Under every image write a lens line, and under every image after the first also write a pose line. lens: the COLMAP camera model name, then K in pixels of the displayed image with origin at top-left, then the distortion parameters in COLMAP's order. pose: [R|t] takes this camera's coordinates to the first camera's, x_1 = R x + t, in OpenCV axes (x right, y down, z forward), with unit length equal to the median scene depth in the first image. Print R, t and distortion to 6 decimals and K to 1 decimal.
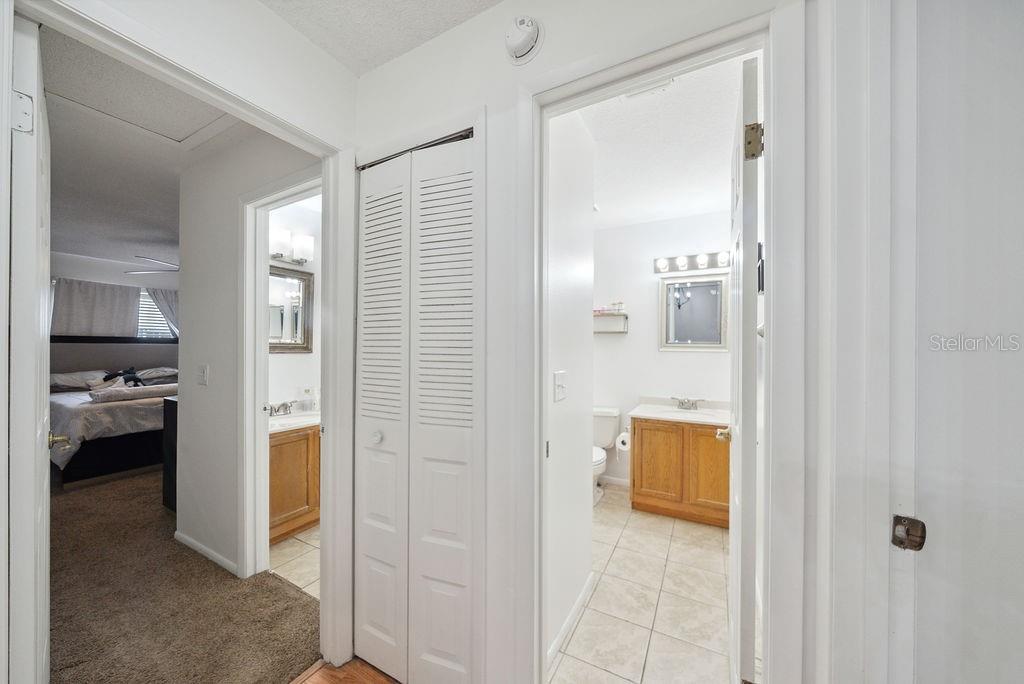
lens RADIAL K [[361.0, 0, 514.6], [0, 361.0, 347.9], [0, 0, 1]] dist [-0.001097, 0.000032]
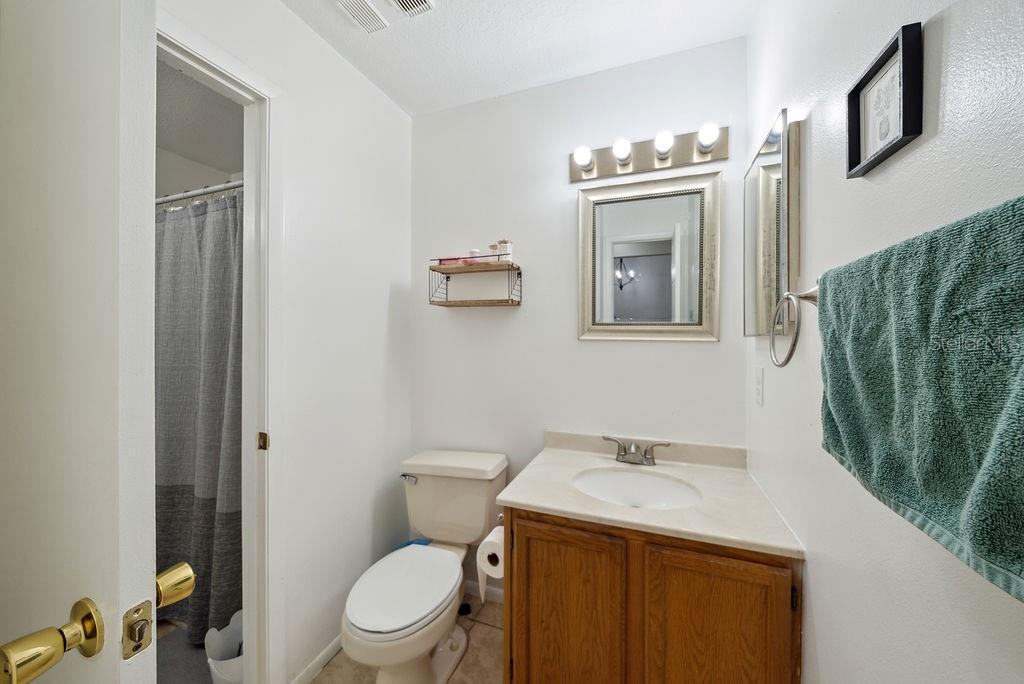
lens RADIAL K [[361.0, 0, 510.6], [0, 361.0, 332.9], [0, 0, 1]] dist [-0.001097, 0.000032]
pose [[0.991789, -0.000417, 0.127882, 0.254757], [0.001552, 0.999960, -0.008776, 0.003121], [-0.127873, 0.008902, 0.991751, 0.546699]]
